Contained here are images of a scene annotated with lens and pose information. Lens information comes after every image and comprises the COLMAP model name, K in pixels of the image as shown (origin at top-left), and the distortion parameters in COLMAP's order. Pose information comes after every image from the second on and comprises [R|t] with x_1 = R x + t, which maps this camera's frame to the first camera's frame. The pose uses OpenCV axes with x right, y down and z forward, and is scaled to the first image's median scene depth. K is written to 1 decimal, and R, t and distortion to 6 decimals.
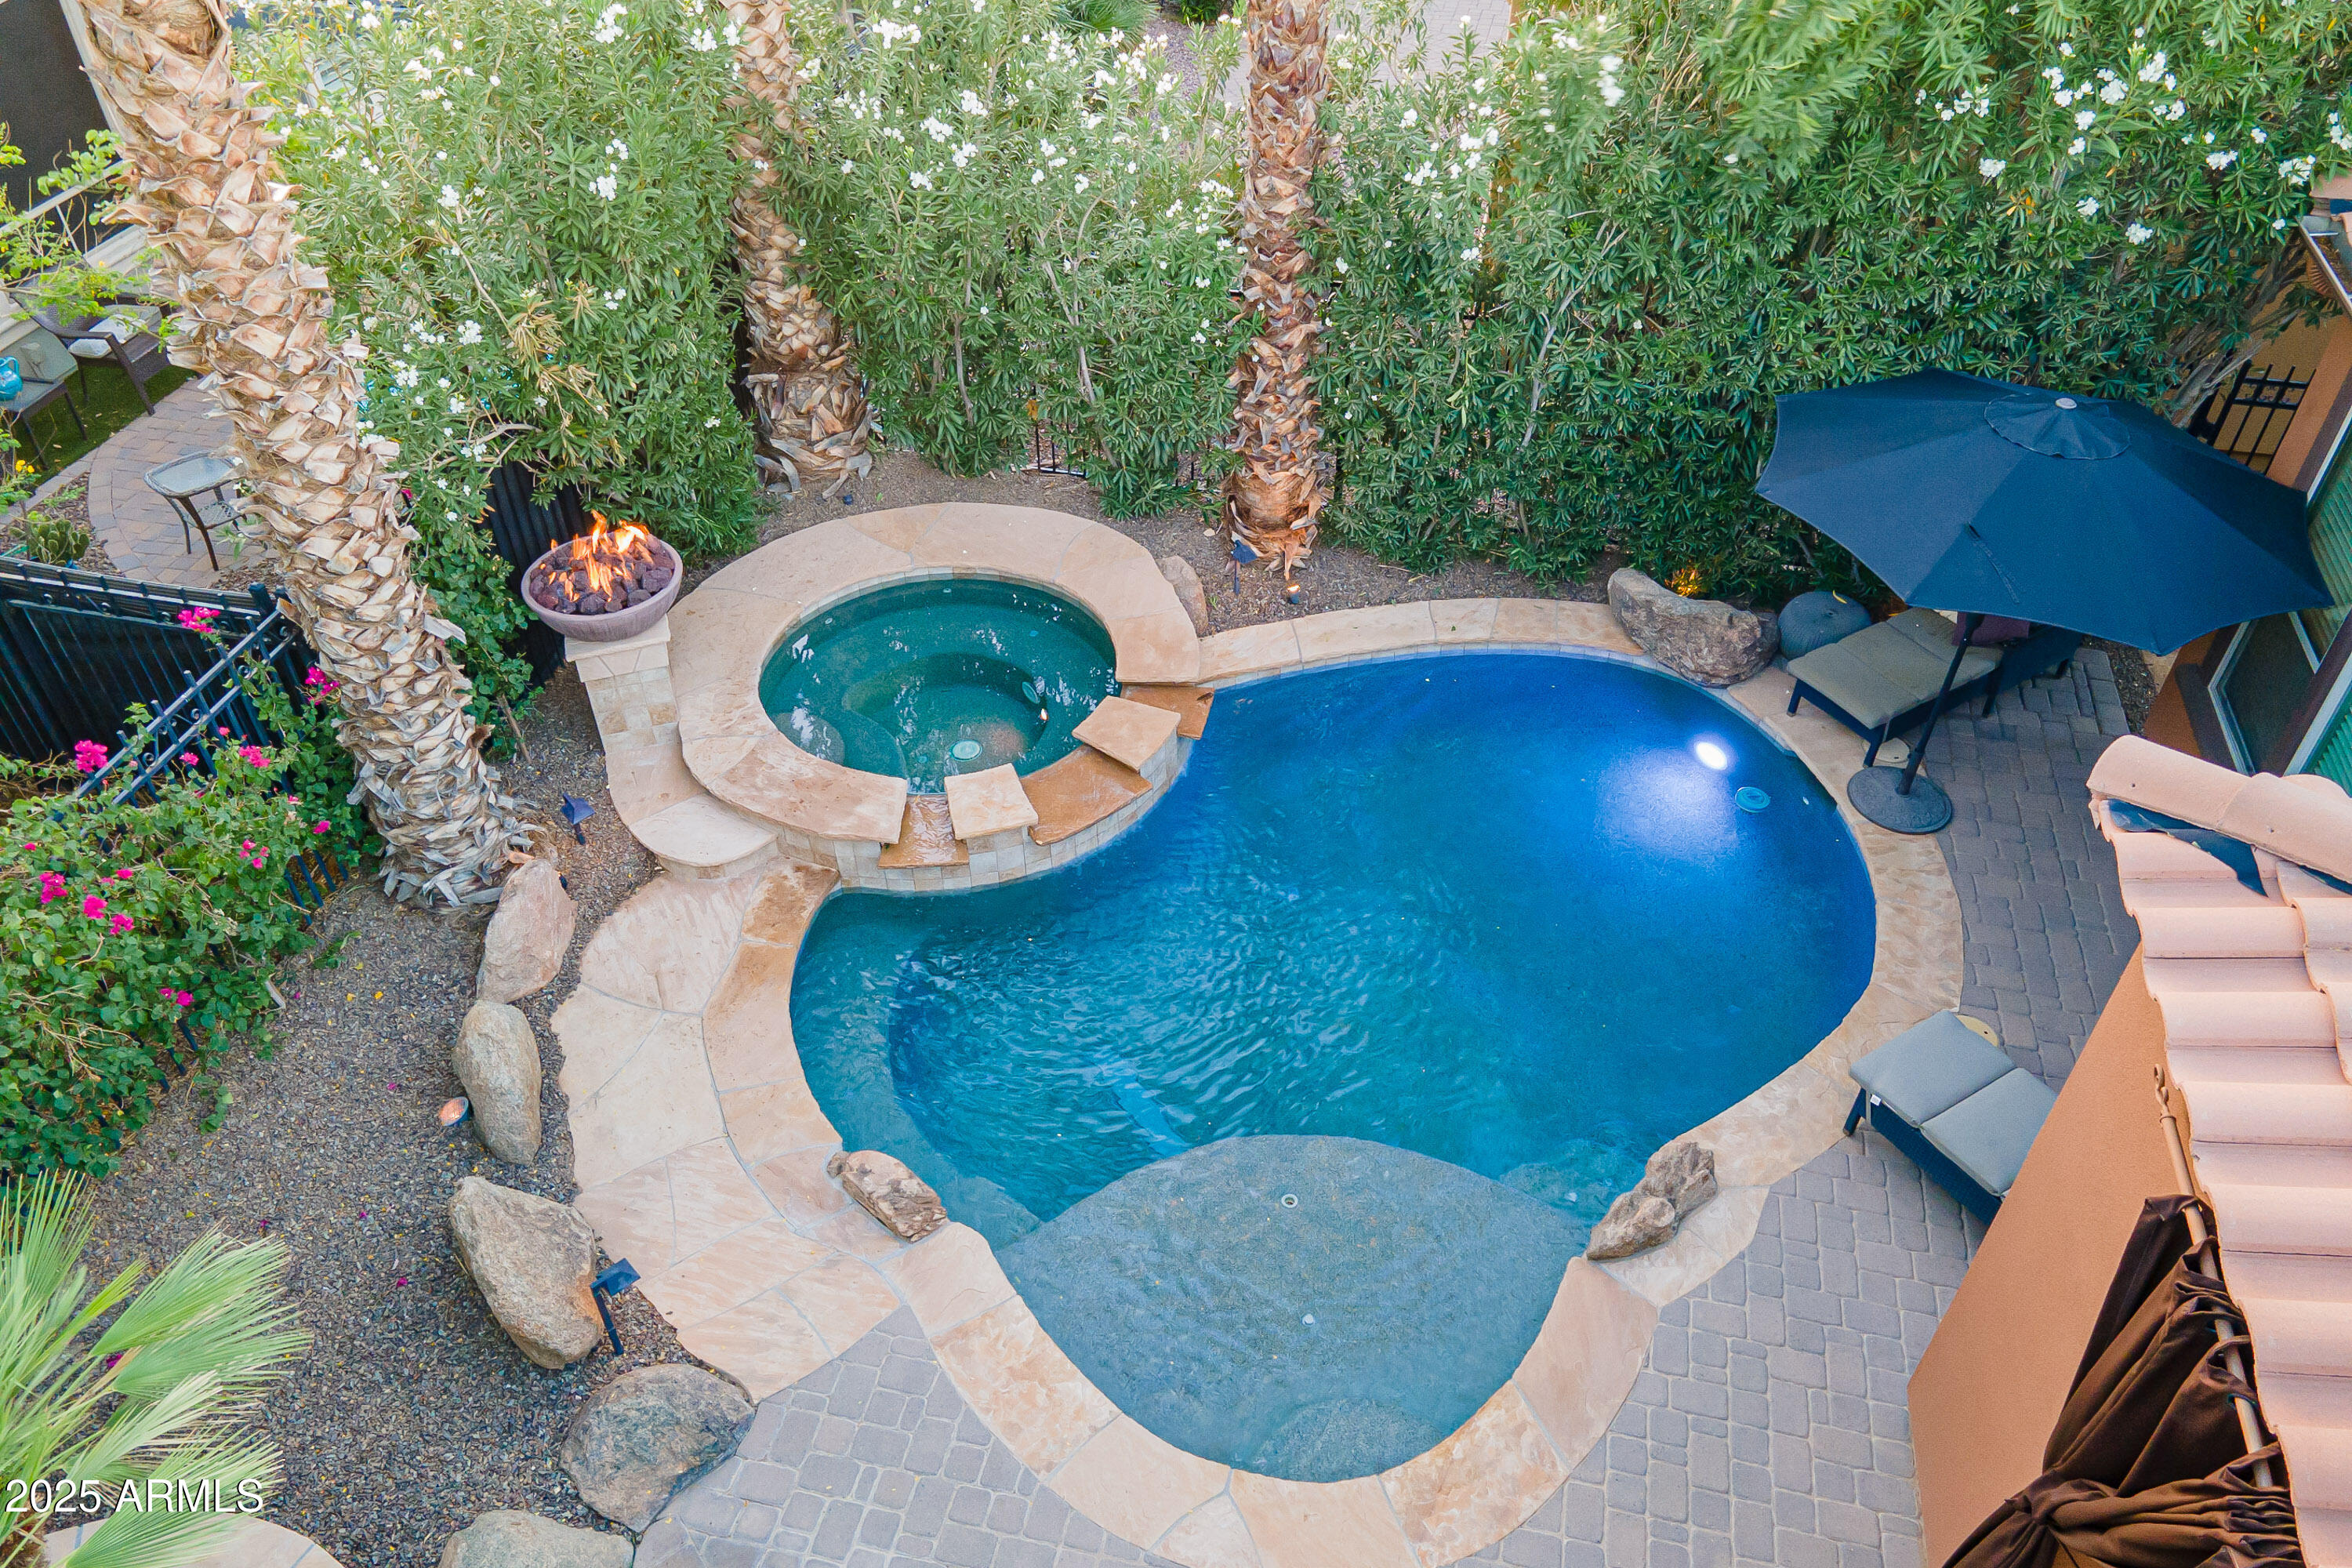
lens RADIAL K [[1706.9, 0, 1212.9], [0, 1706.9, 777.5], [0, 0, 1]] dist [0.019469, -0.001065]
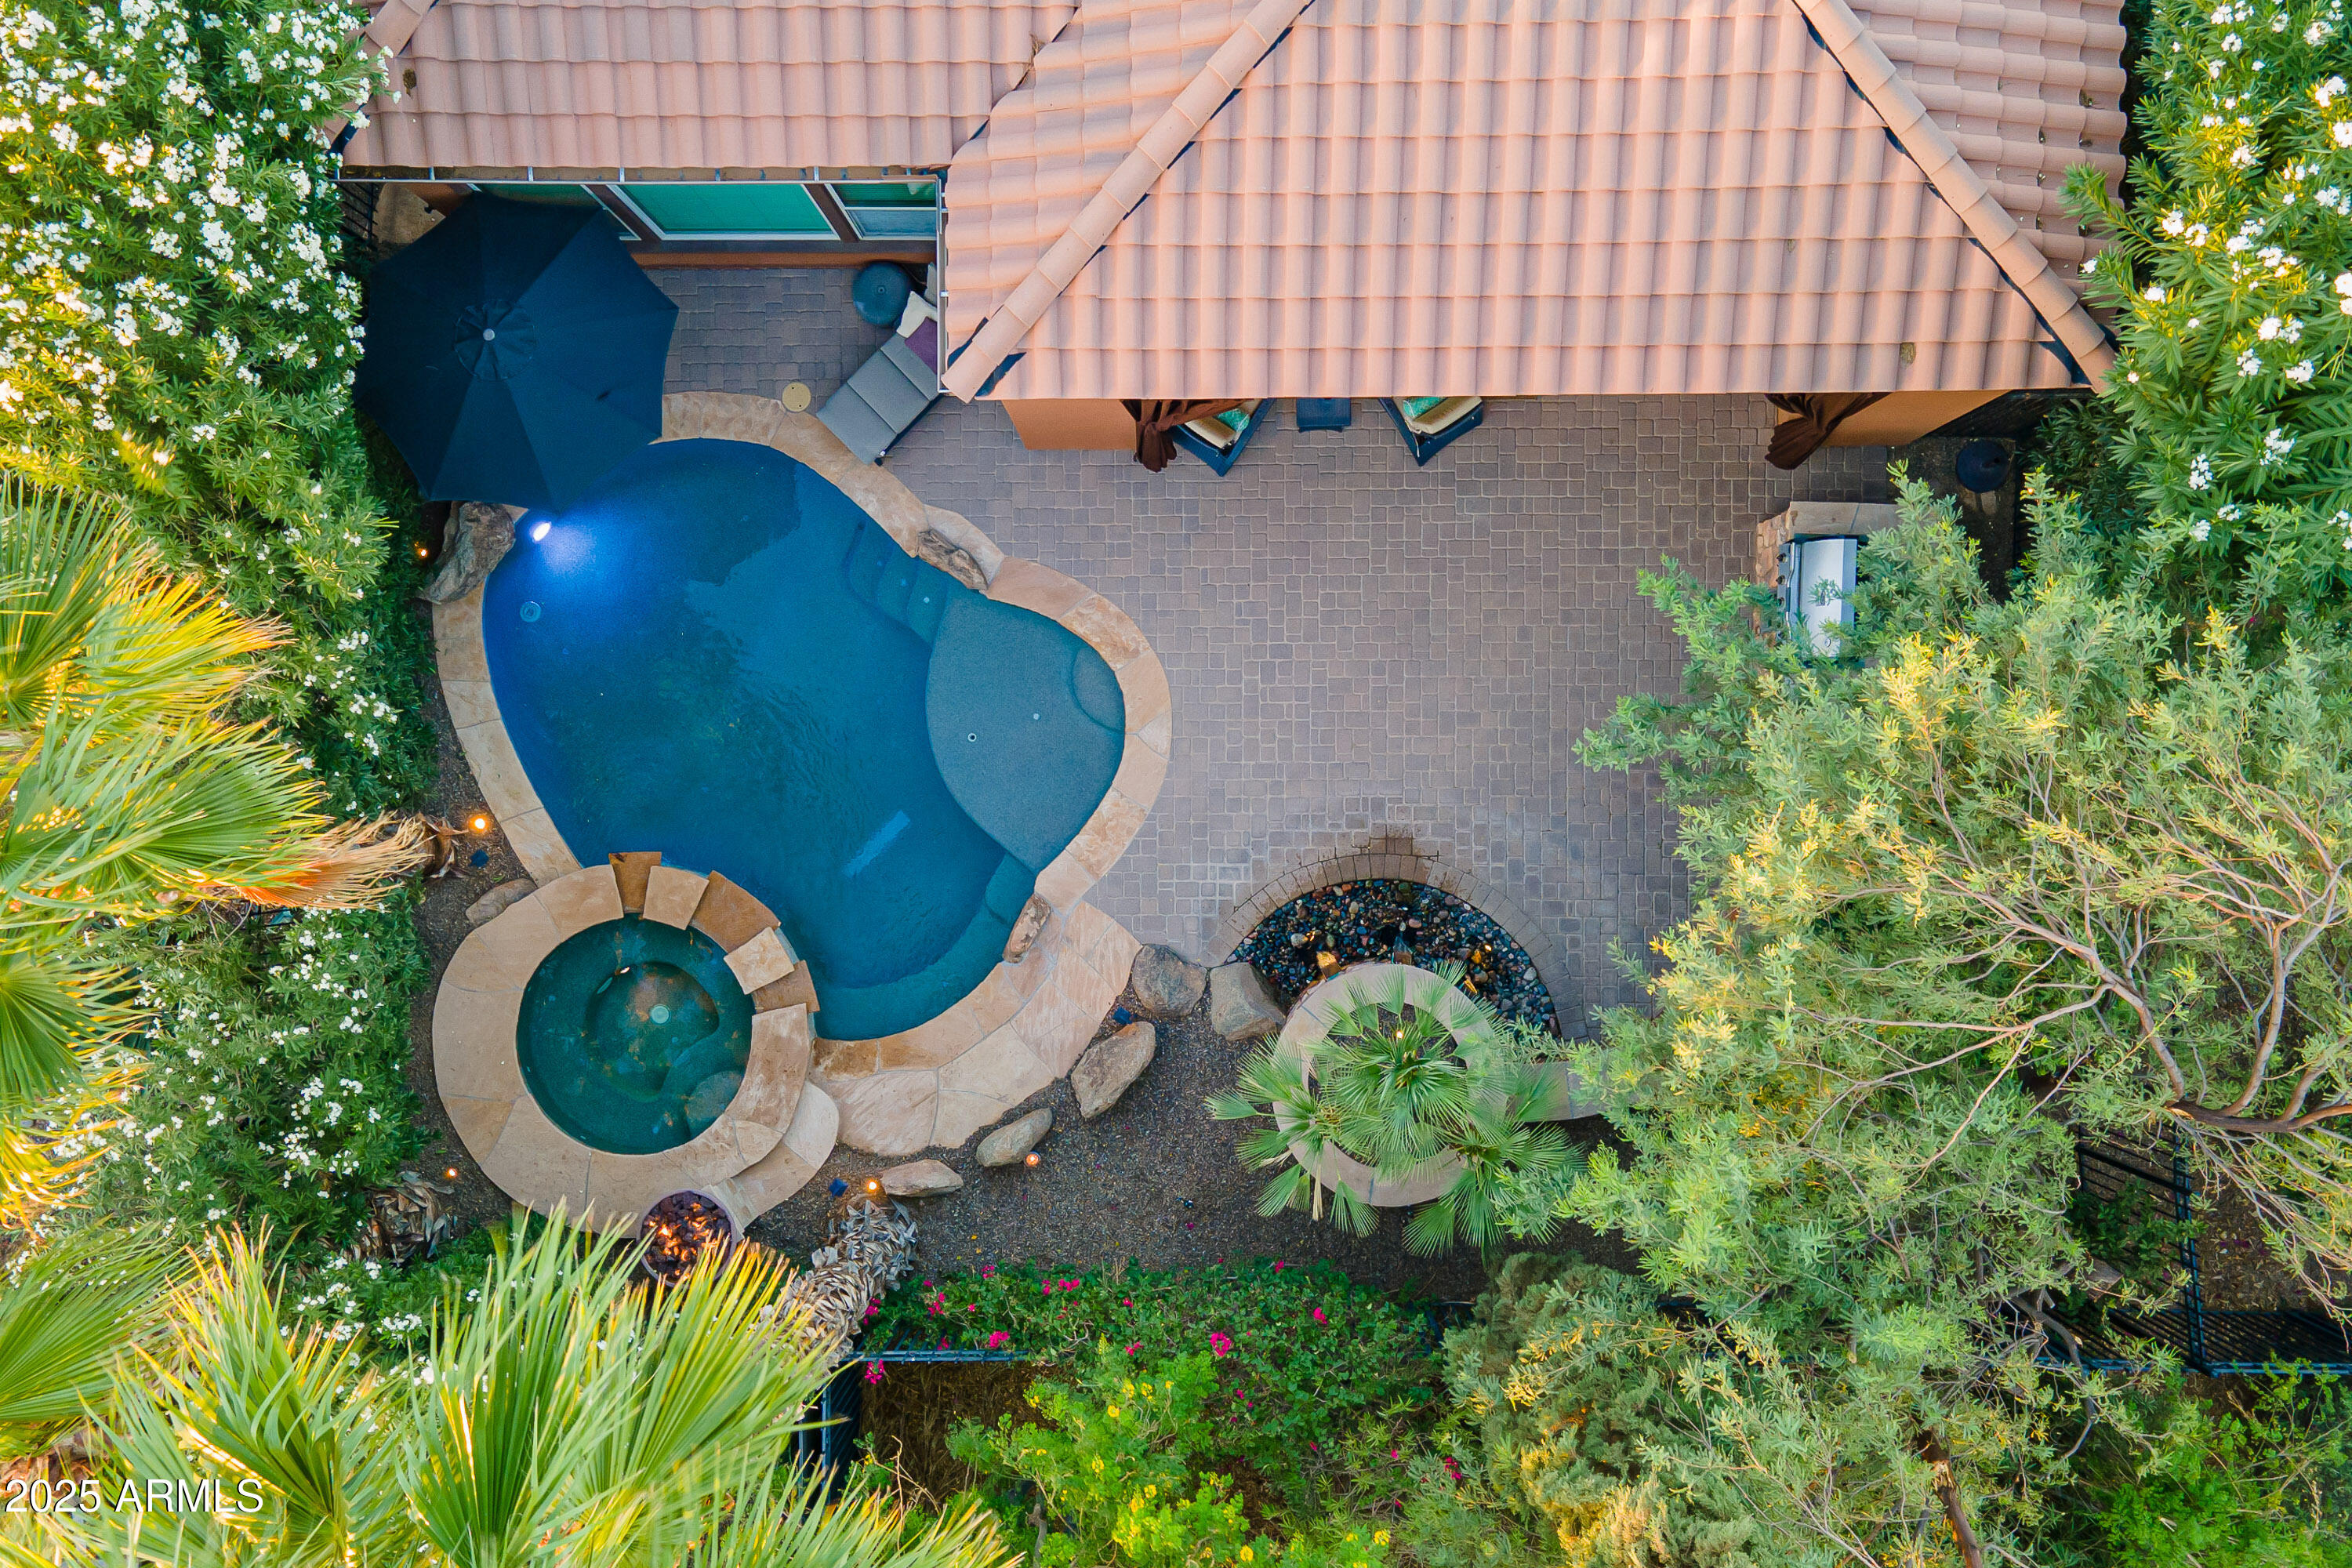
lens RADIAL K [[1706.9, 0, 1212.9], [0, 1706.9, 777.5], [0, 0, 1]] dist [0.019469, -0.001065]
pose [[-0.215577, -0.976470, 0.005817, -0.067191], [0.648630, -0.138741, 0.748351, -0.987766], [-0.729935, 0.165100, 0.663277, -0.478875]]
